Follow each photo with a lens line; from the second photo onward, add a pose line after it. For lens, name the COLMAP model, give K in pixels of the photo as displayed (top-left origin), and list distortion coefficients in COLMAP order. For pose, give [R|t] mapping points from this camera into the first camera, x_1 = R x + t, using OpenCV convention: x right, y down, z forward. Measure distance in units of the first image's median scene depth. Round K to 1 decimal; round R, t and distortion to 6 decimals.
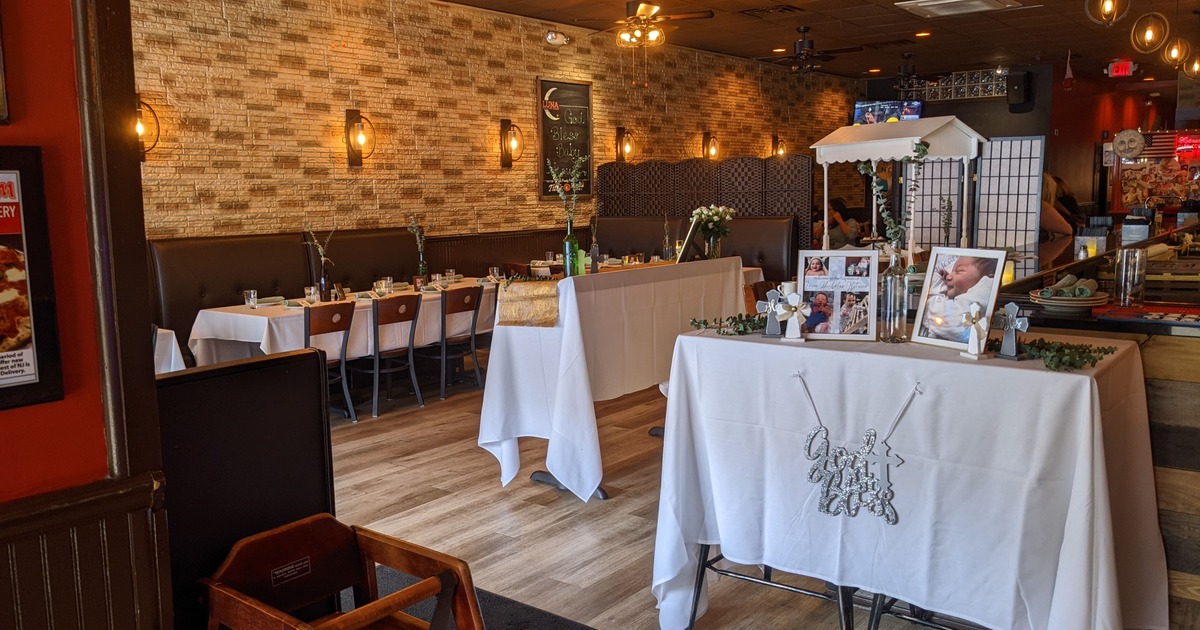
lens RADIAL K [[951.3, 0, 606.6], [0, 951.3, 306.1], [0, 0, 1]] dist [0.011684, -0.008907]
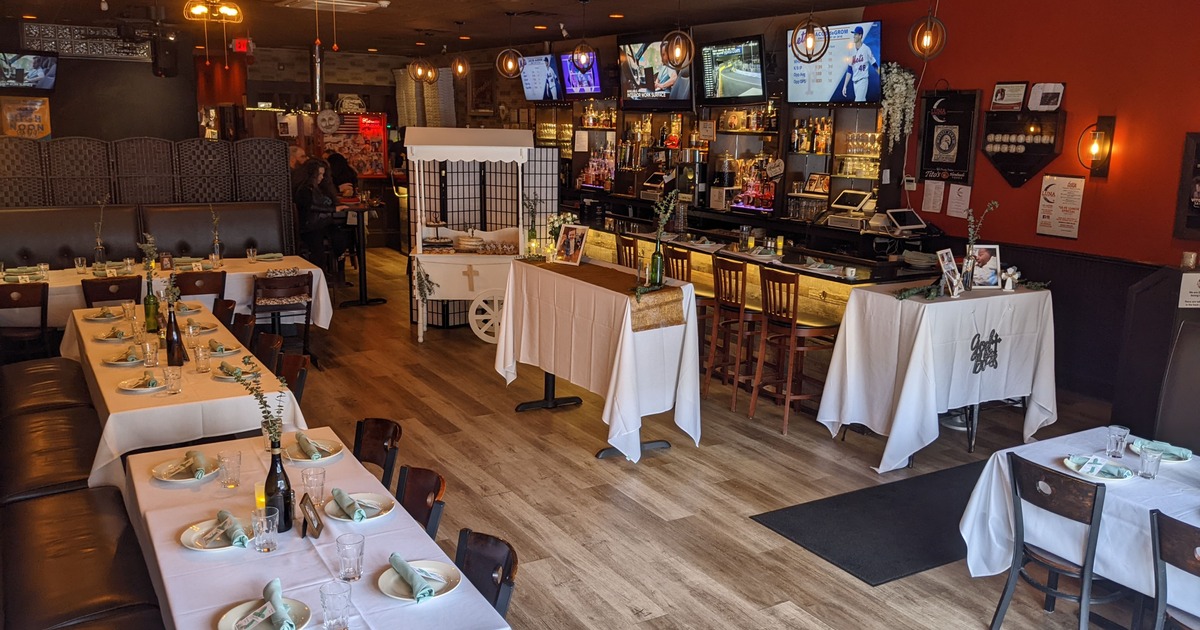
lens RADIAL K [[951.3, 0, 599.8], [0, 951.3, 318.3], [0, 0, 1]] dist [0.011684, -0.008907]
pose [[0.362037, -0.166973, 0.917088, -1.182337], [0.086199, 0.985608, 0.145419, -0.169663], [-0.928170, 0.026405, 0.371219, 0.573157]]
